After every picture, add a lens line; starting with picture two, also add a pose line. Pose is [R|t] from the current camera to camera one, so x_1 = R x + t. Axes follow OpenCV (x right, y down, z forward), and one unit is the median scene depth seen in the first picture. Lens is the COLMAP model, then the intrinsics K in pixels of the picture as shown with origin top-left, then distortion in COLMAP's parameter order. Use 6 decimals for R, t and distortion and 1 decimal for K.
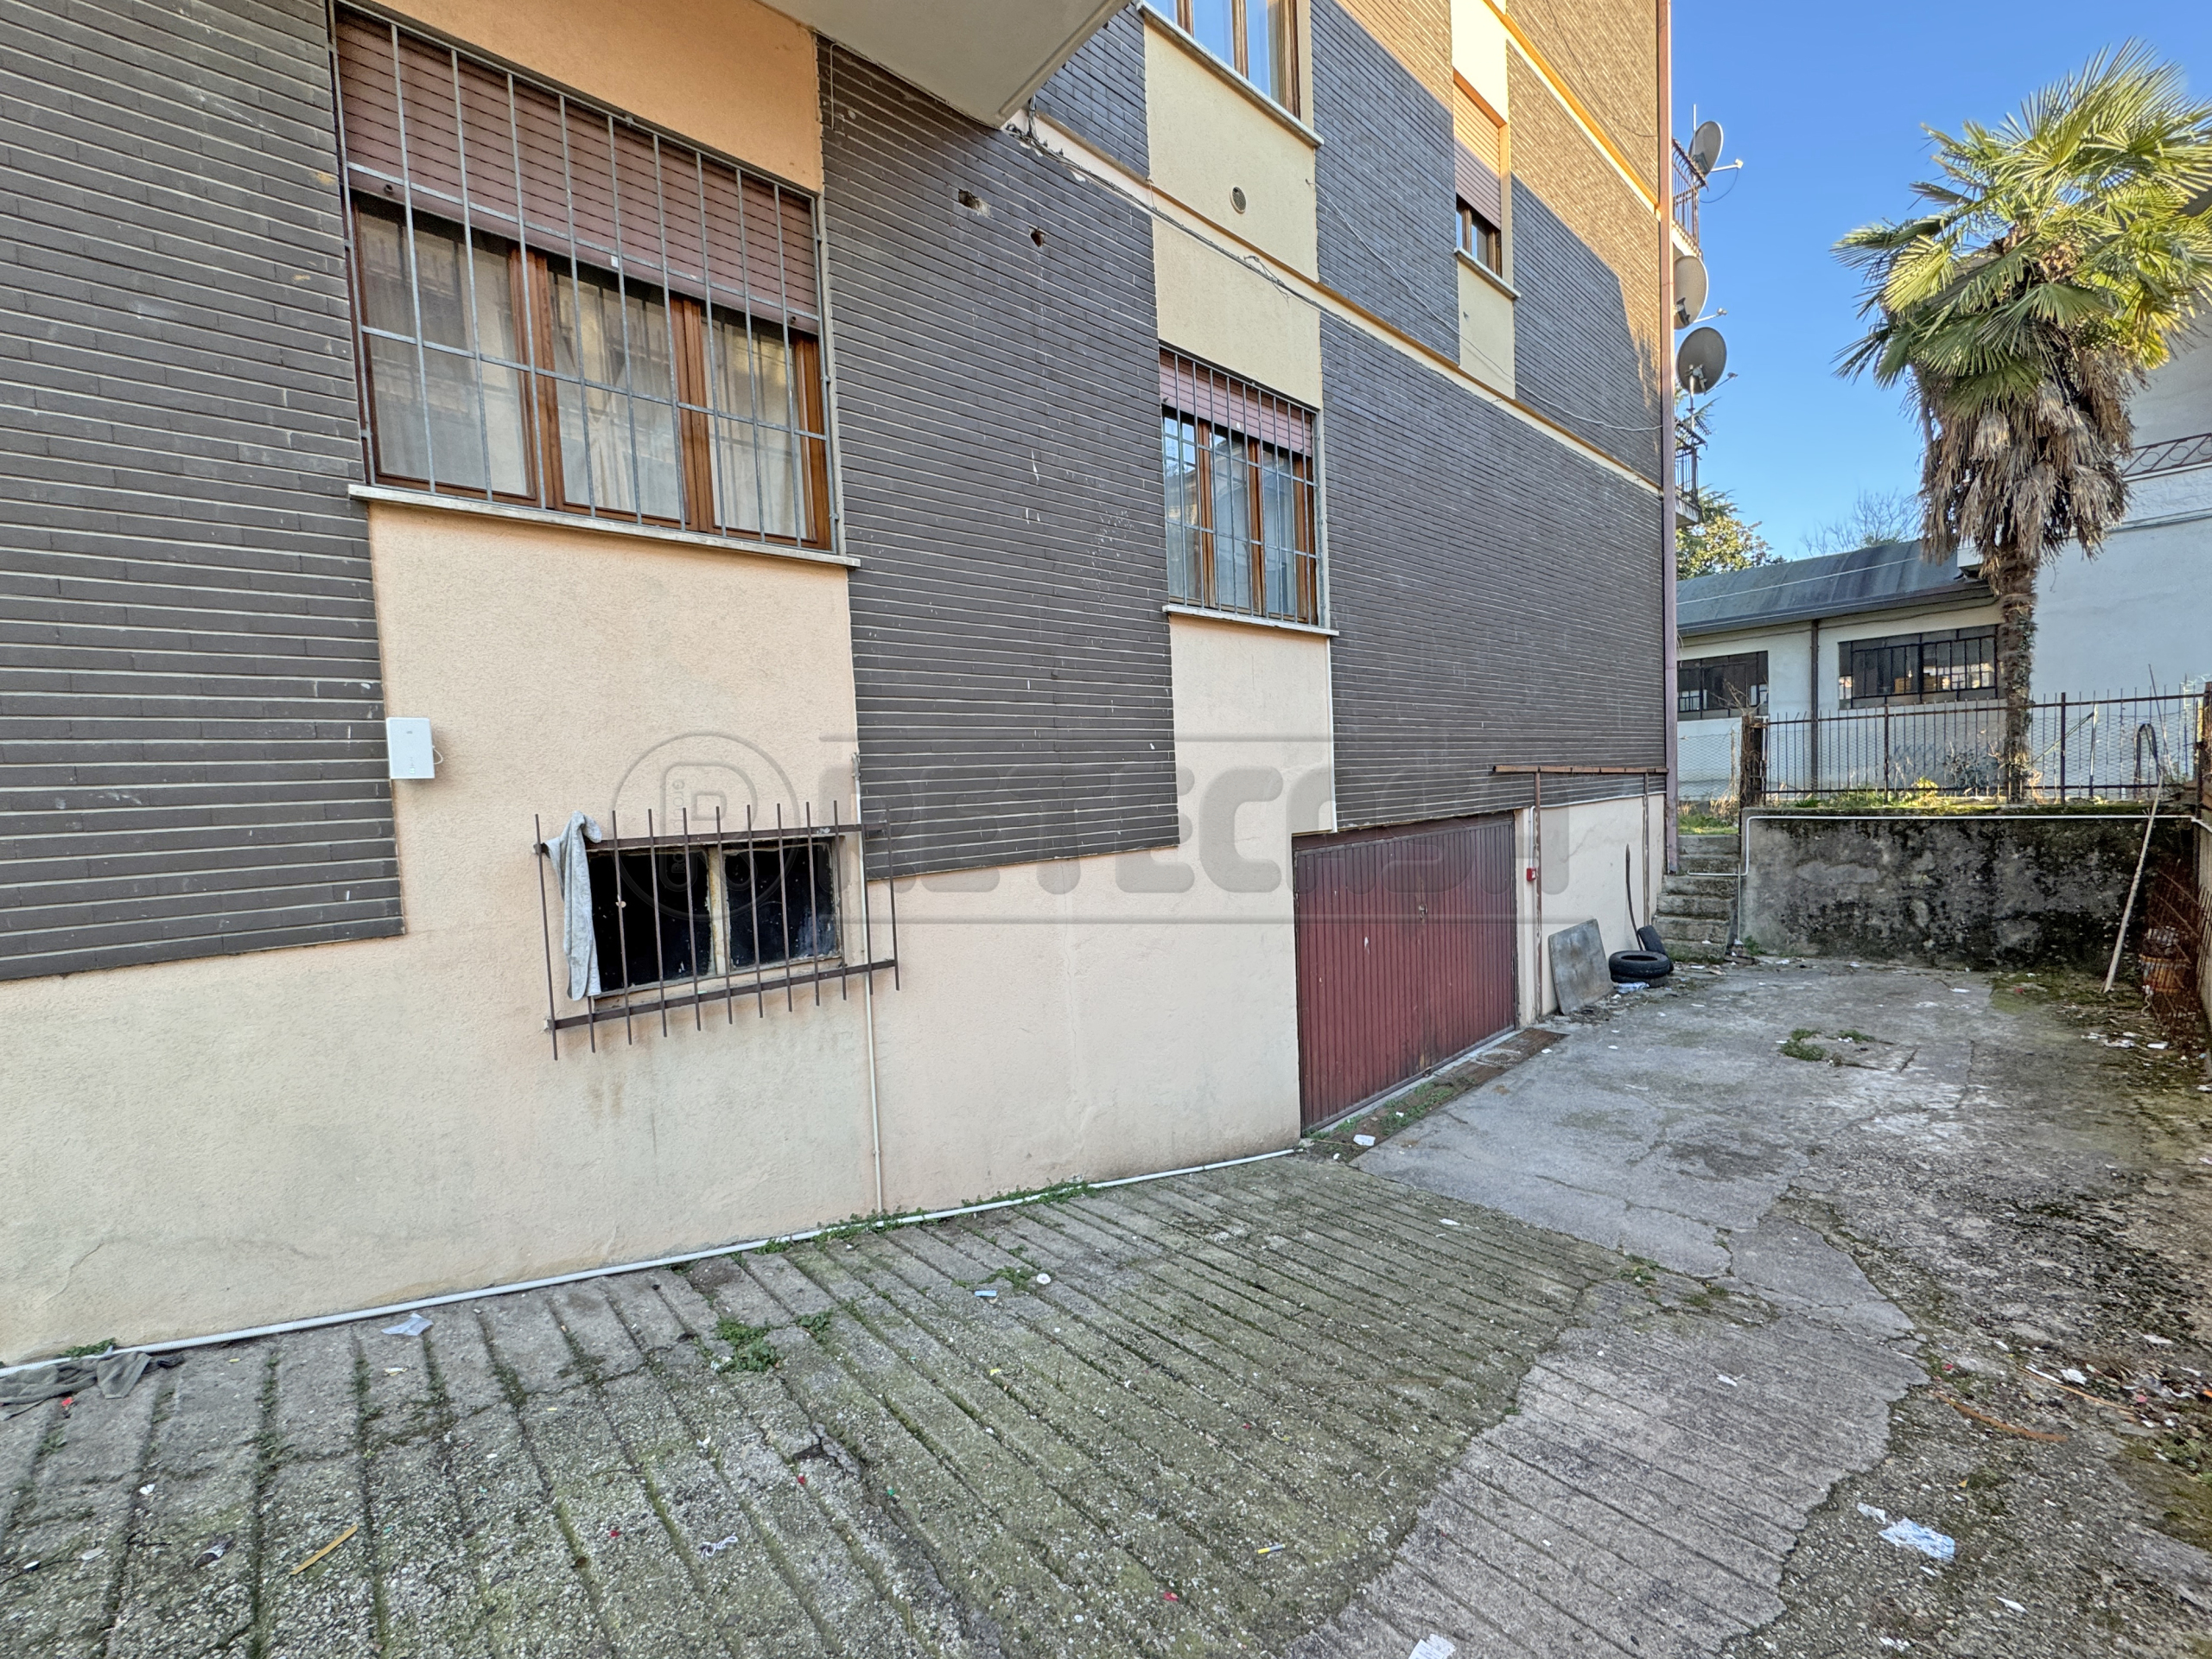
lens RADIAL K [[906.2, 0, 1106.0], [0, 906.2, 829.5], [0, 0, 1]] dist [-0.003535, -0.000026]
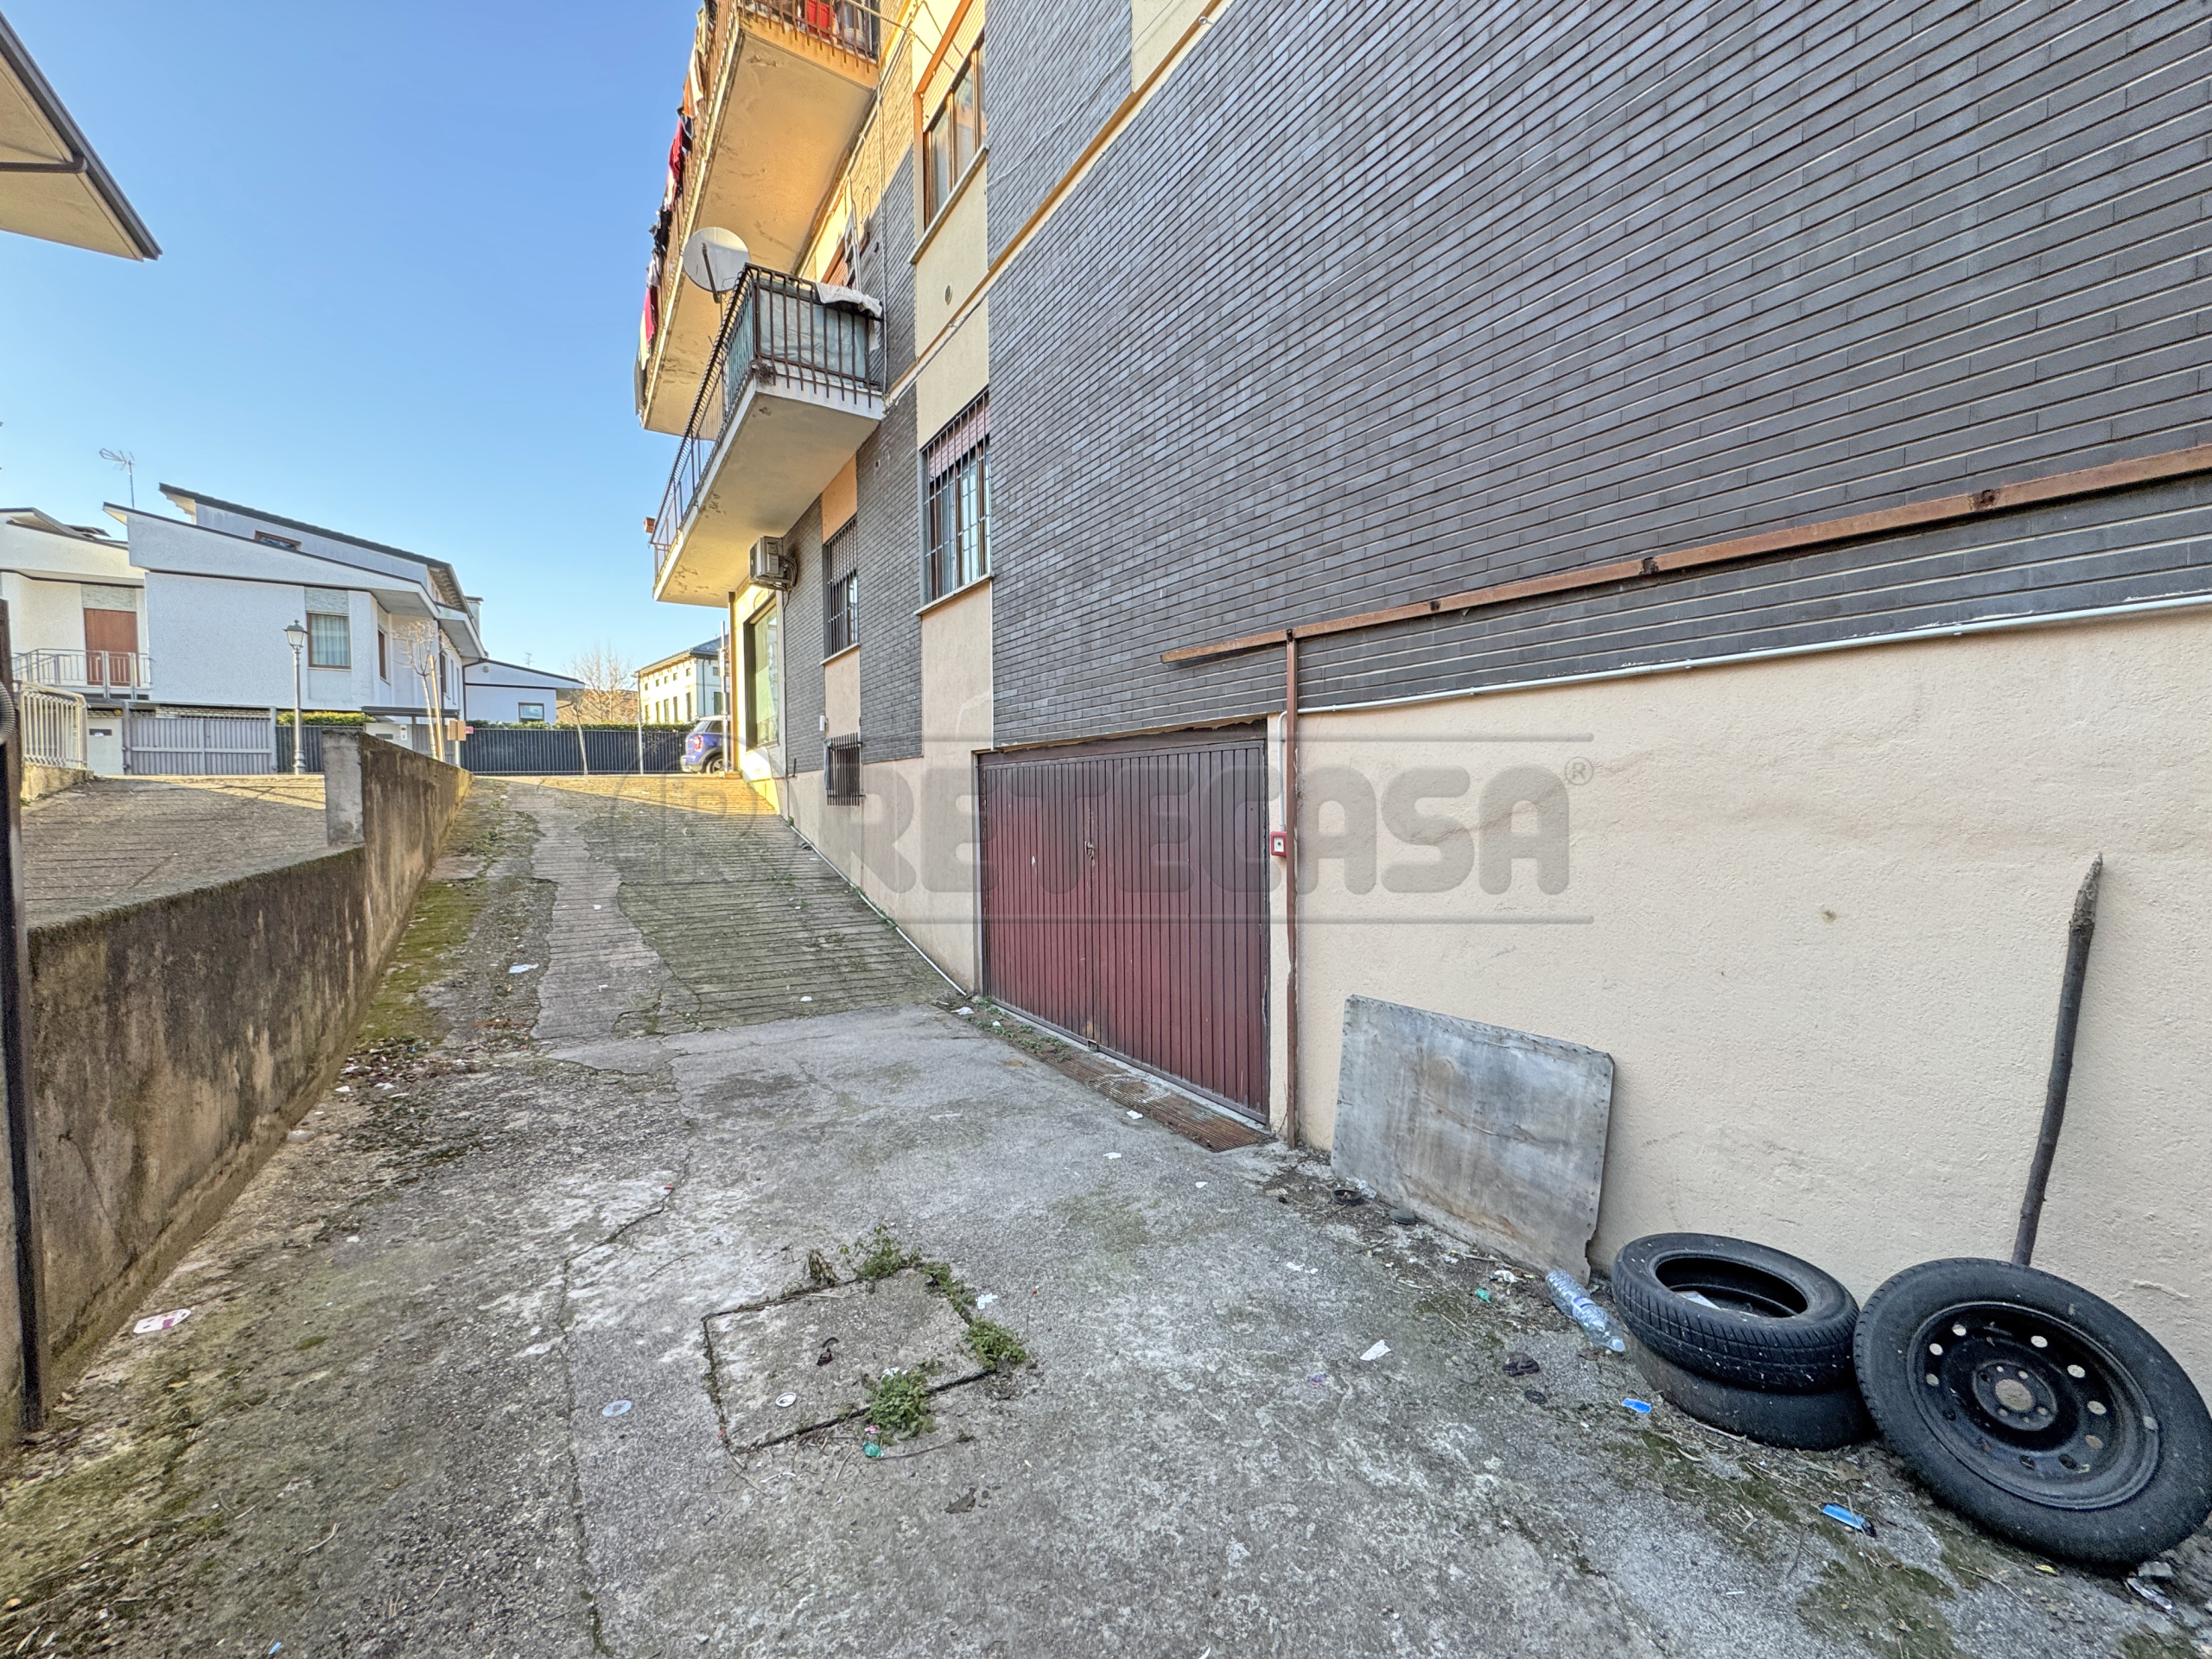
lens RADIAL K [[906.2, 0, 1106.0], [0, 906.2, 829.5], [0, 0, 1]] dist [-0.003535, -0.000026]
pose [[-0.198976, 0.074959, -0.977133, 1.351102], [-0.033366, 0.995974, 0.083199, 0.003164], [0.979436, 0.049158, -0.195674, 1.372924]]
